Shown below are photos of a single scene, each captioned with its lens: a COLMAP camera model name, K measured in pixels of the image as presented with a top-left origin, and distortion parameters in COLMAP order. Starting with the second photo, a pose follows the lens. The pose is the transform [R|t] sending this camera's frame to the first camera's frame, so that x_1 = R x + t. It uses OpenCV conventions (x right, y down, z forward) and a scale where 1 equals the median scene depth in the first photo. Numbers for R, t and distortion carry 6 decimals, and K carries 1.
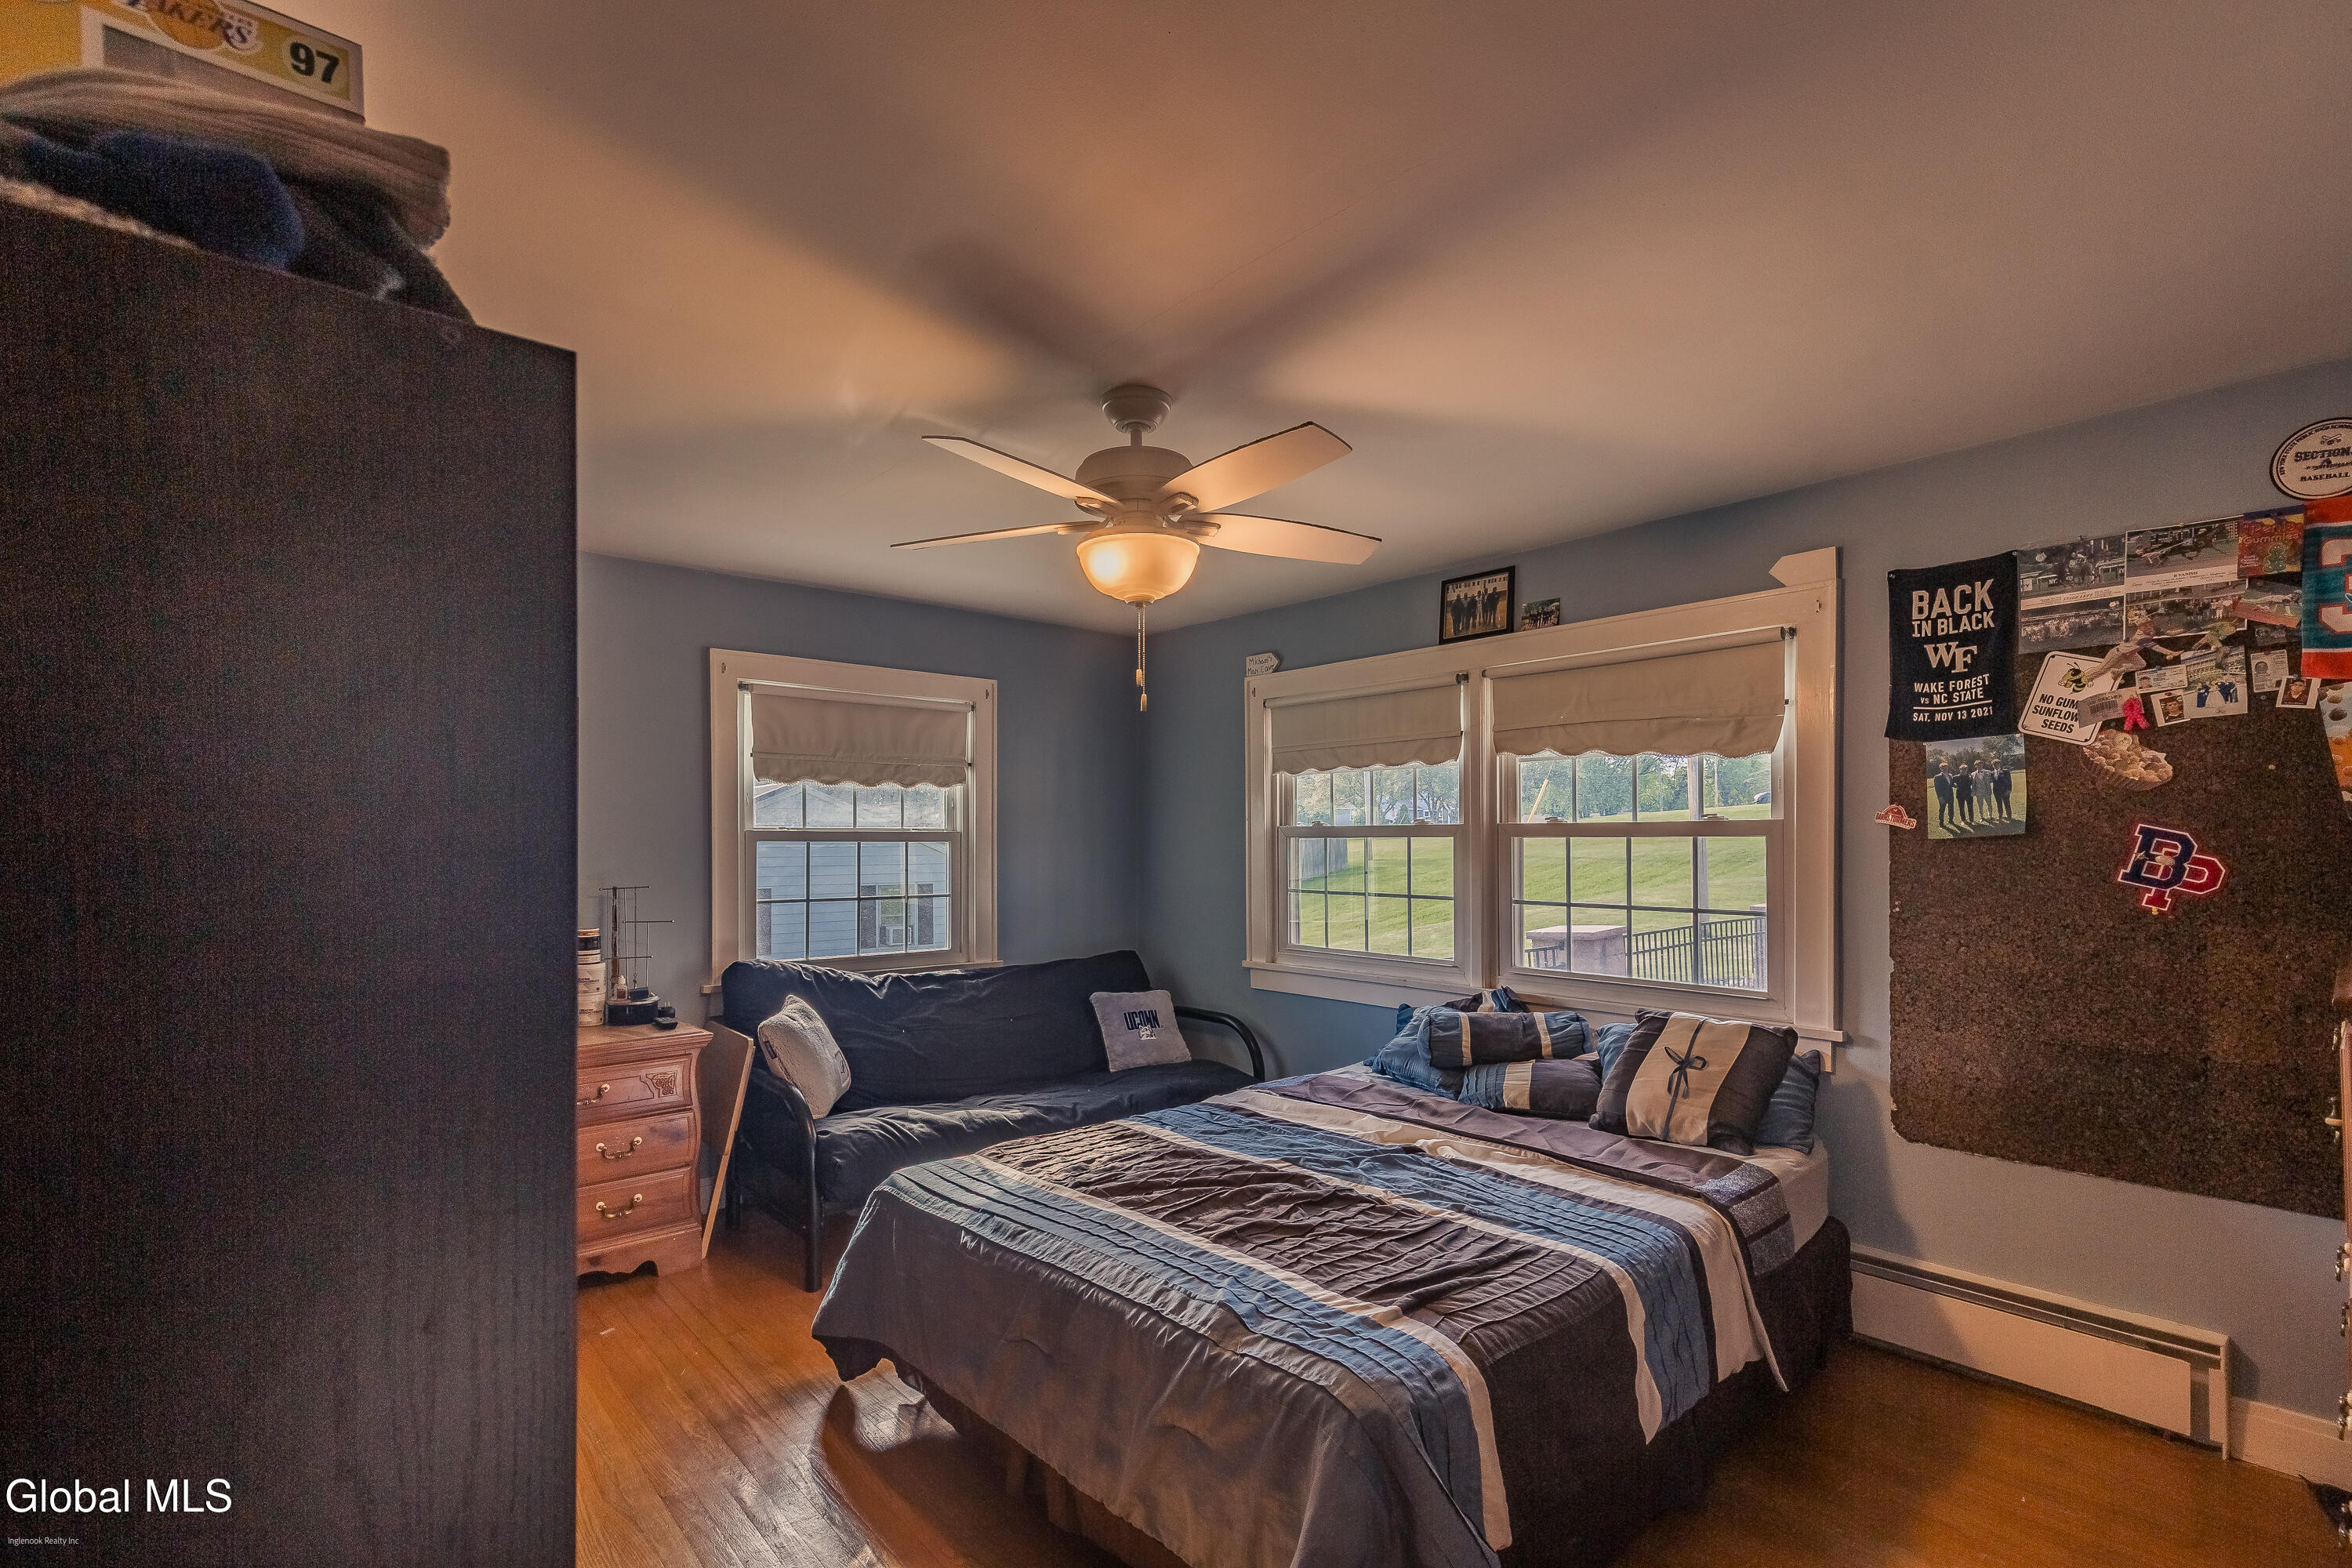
lens RADIAL K [[1067.9, 0, 1181.8], [0, 1067.9, 799.7], [0, 0, 1]] dist [0.002788, 0.000217]
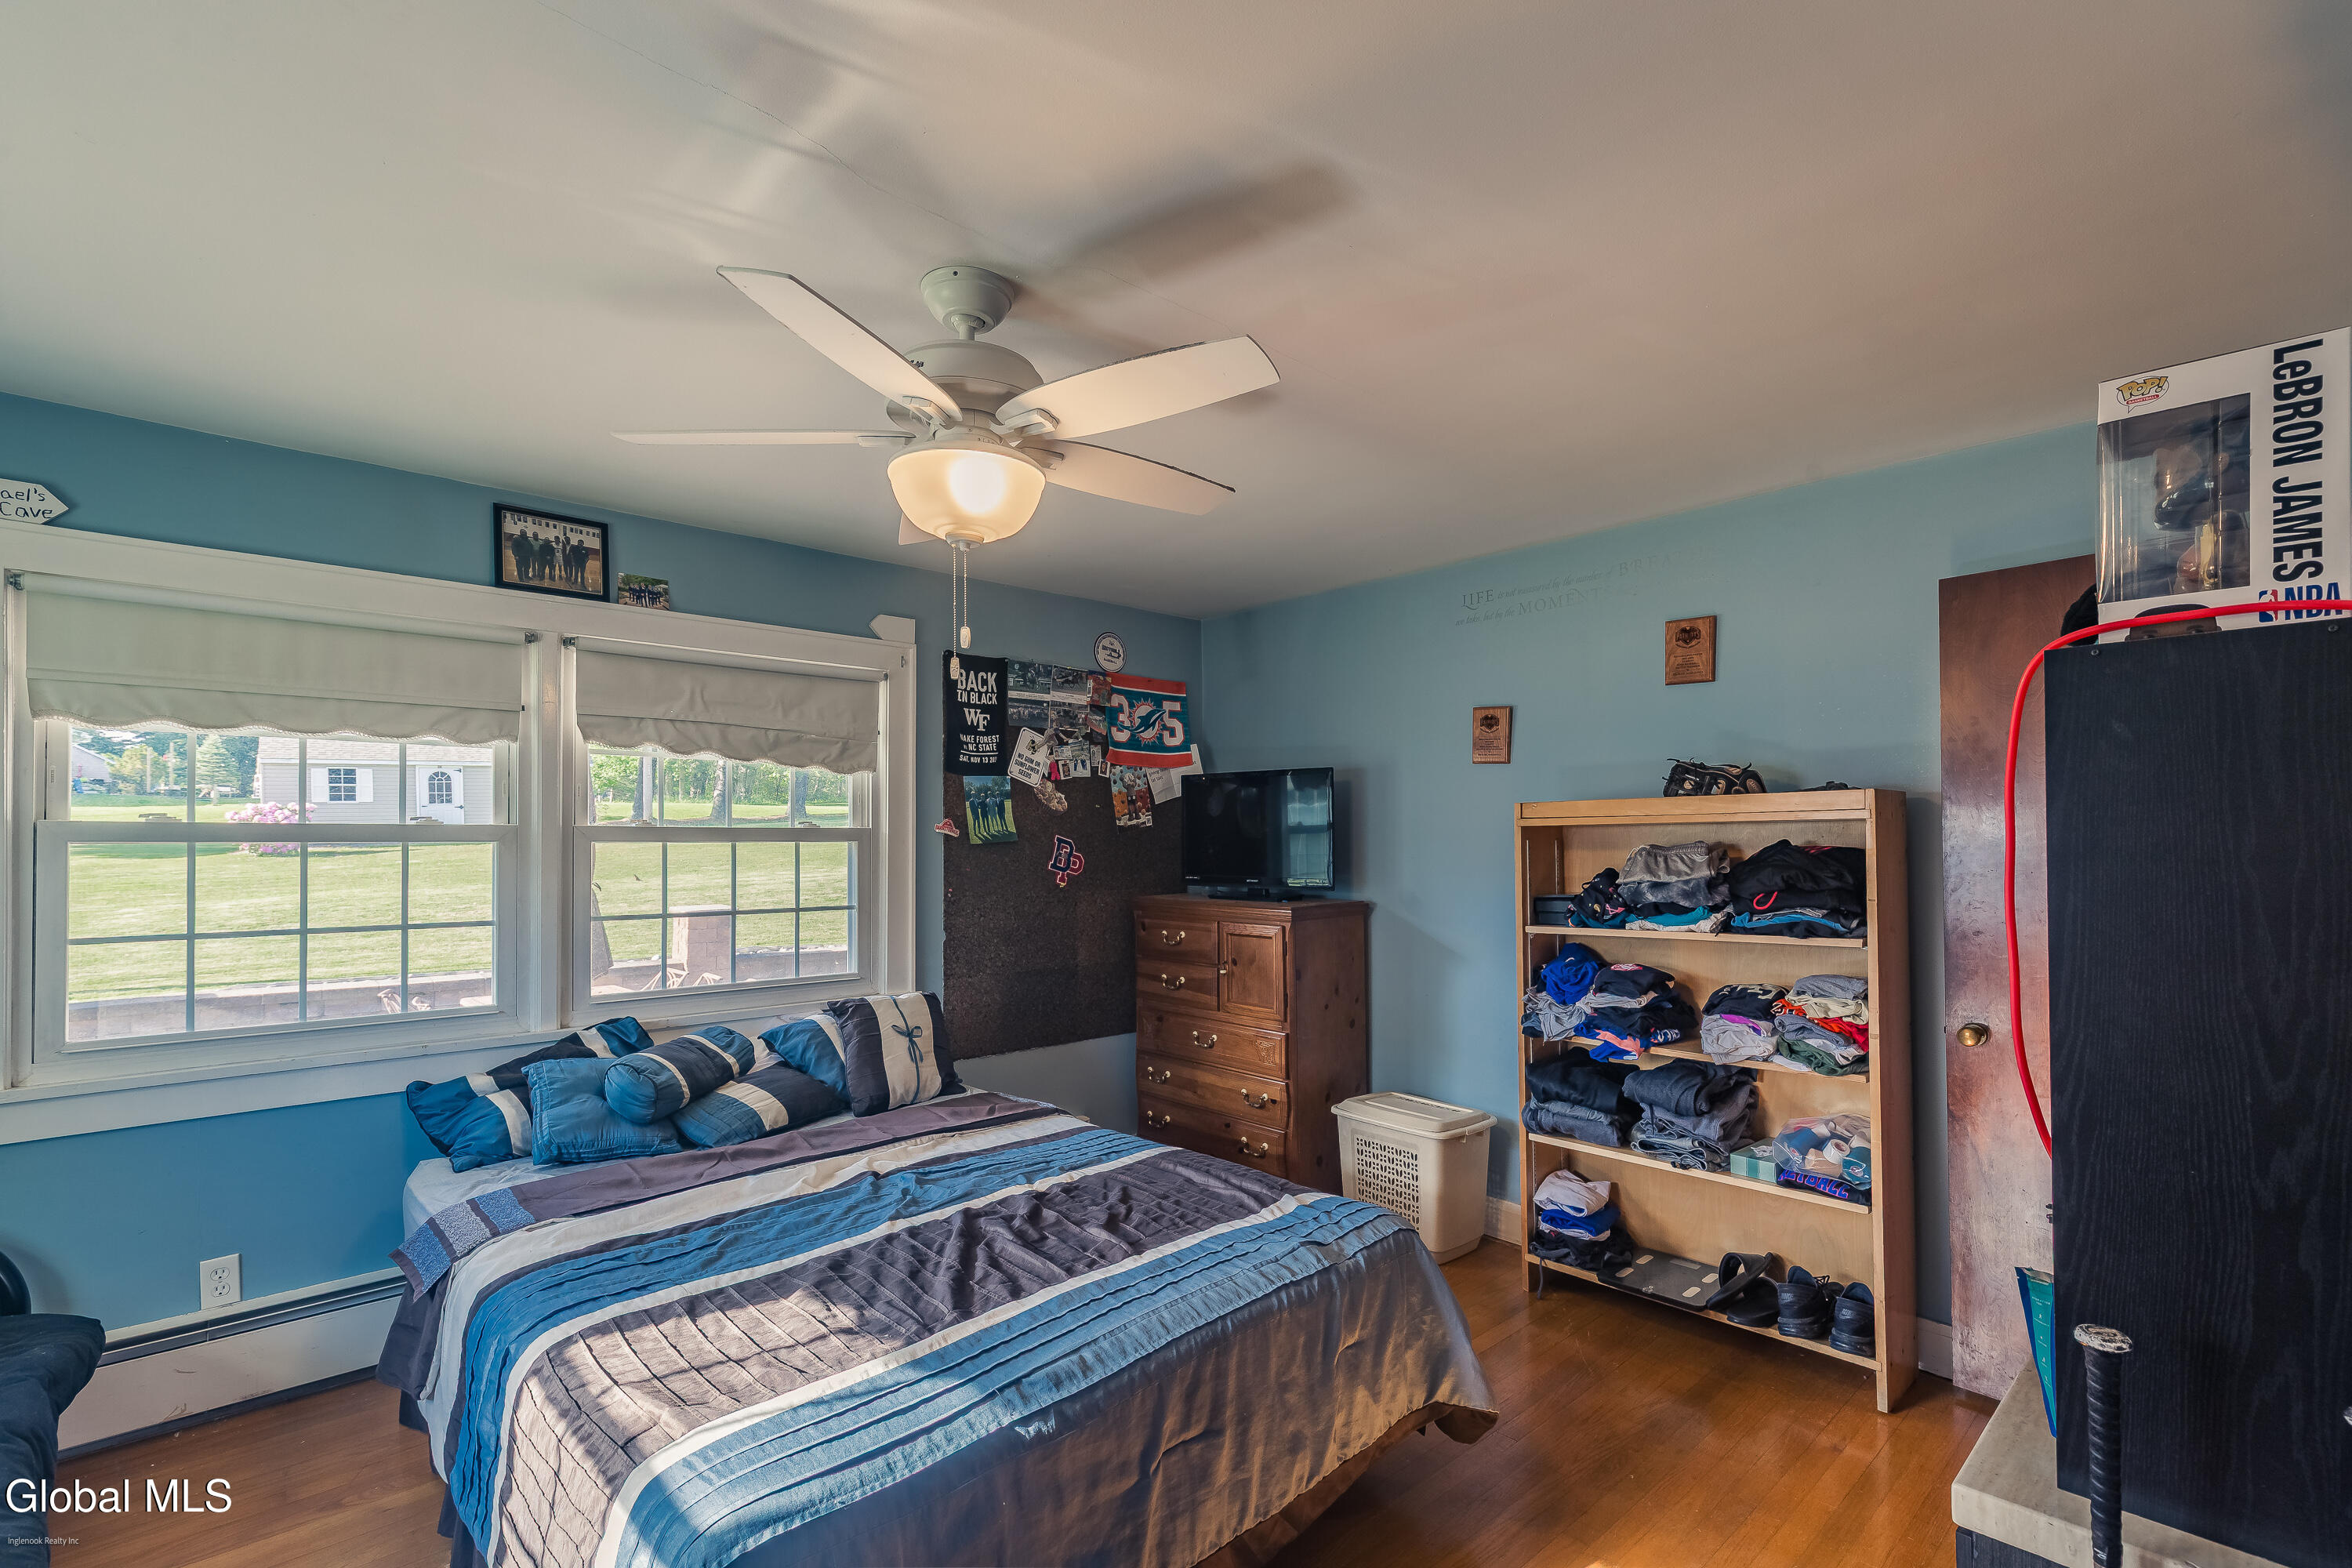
lens RADIAL K [[1059.6, 0, 1182.4], [0, 1059.6, 780.8], [0, 0, 1]] dist [0.000957, -0.000147]
pose [[-0.035167, 0.061140, 0.997510, -0.737285], [-0.033948, 0.997478, -0.062334, 0.031505], [-0.998805, -0.036056, -0.033003, 0.769045]]
